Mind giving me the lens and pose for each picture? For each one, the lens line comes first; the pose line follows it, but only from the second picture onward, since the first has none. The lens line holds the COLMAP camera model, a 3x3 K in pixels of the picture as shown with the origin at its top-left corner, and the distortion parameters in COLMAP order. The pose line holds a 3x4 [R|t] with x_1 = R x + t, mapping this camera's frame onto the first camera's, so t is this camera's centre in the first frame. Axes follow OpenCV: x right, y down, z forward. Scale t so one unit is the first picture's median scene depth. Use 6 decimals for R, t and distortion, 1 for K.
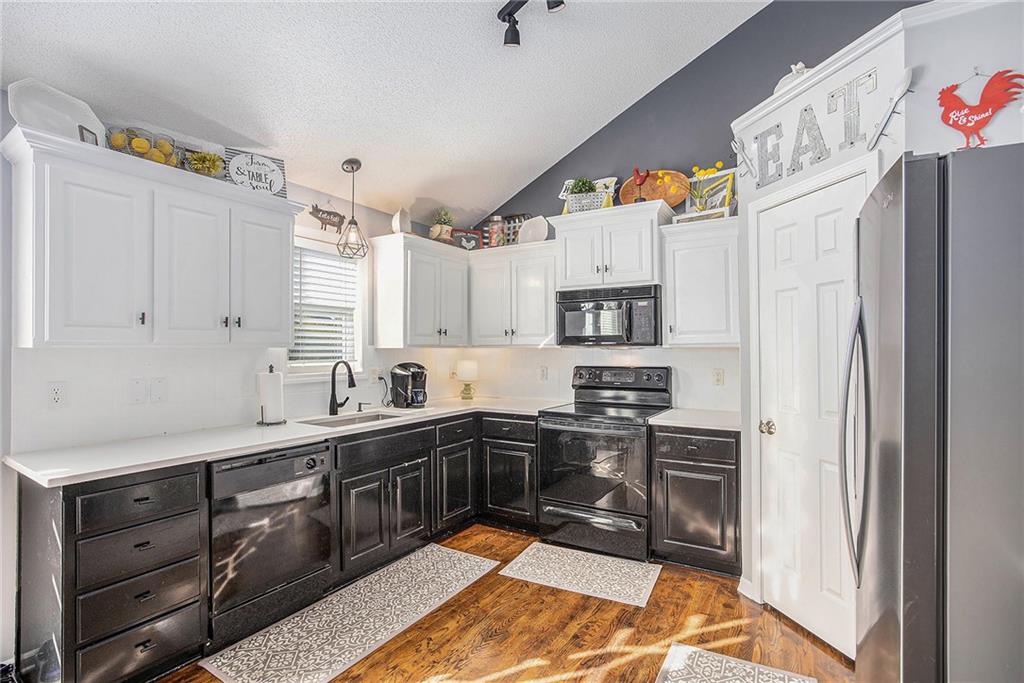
lens RADIAL K [[487.4, 0, 512.0], [0, 487.4, 341.5], [0, 0, 1]] dist [-0.057399, 0.017963]
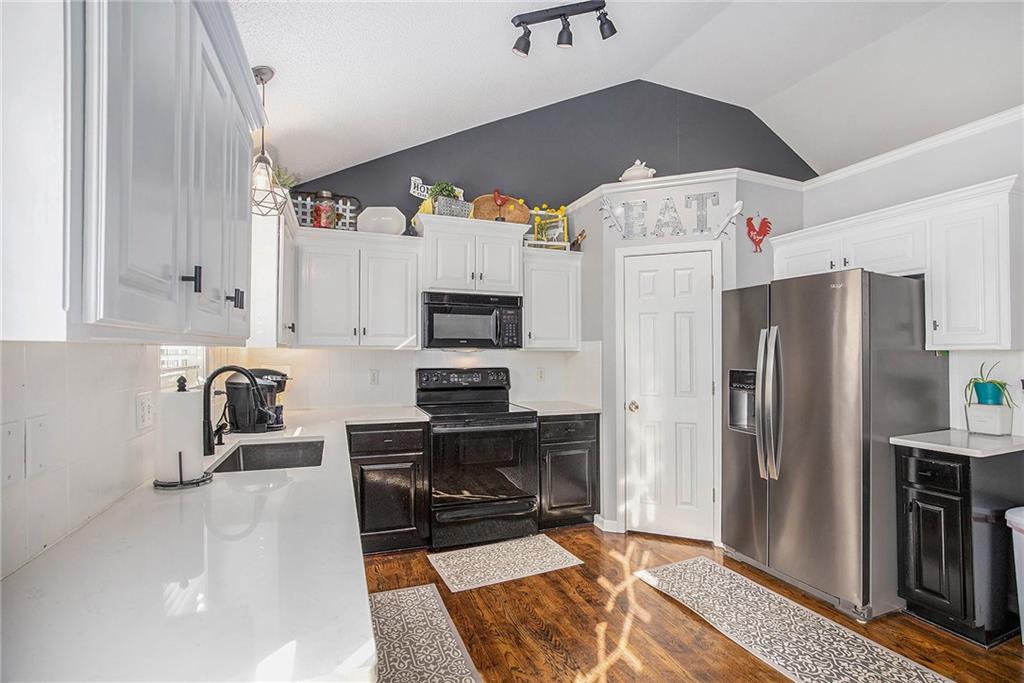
lens RADIAL K [[480.7, 0, 512.0], [0, 480.7, 341.5], [0, 0, 1]] dist [-0.057830, 0.016024]
pose [[0.593705, 0.023233, 0.804348, -0.625116], [-0.019942, 0.999701, -0.014156, 0.006700], [-0.804436, -0.007636, 0.593990, 0.324828]]
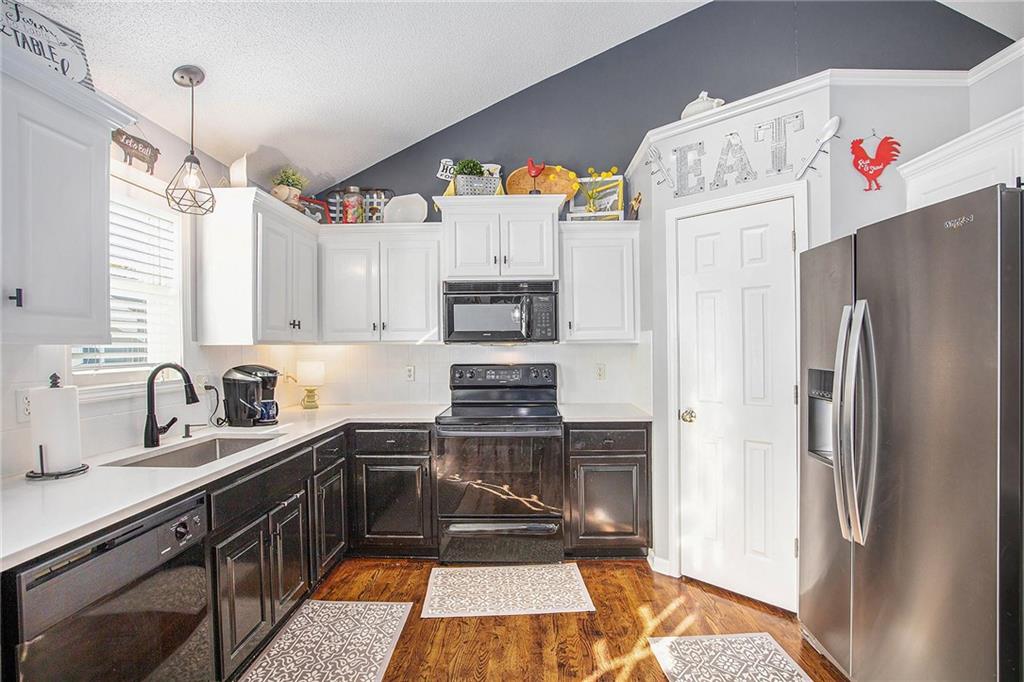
lens RADIAL K [[480.7, 0, 512.0], [0, 480.7, 341.0], [0, 0, 1]] dist [-0.057830, 0.016024]
pose [[0.858286, 0.001979, 0.513167, -0.274879], [-0.004739, 0.999980, 0.004071, 0.002936], [-0.513149, -0.005926, 0.858279, 0.201492]]
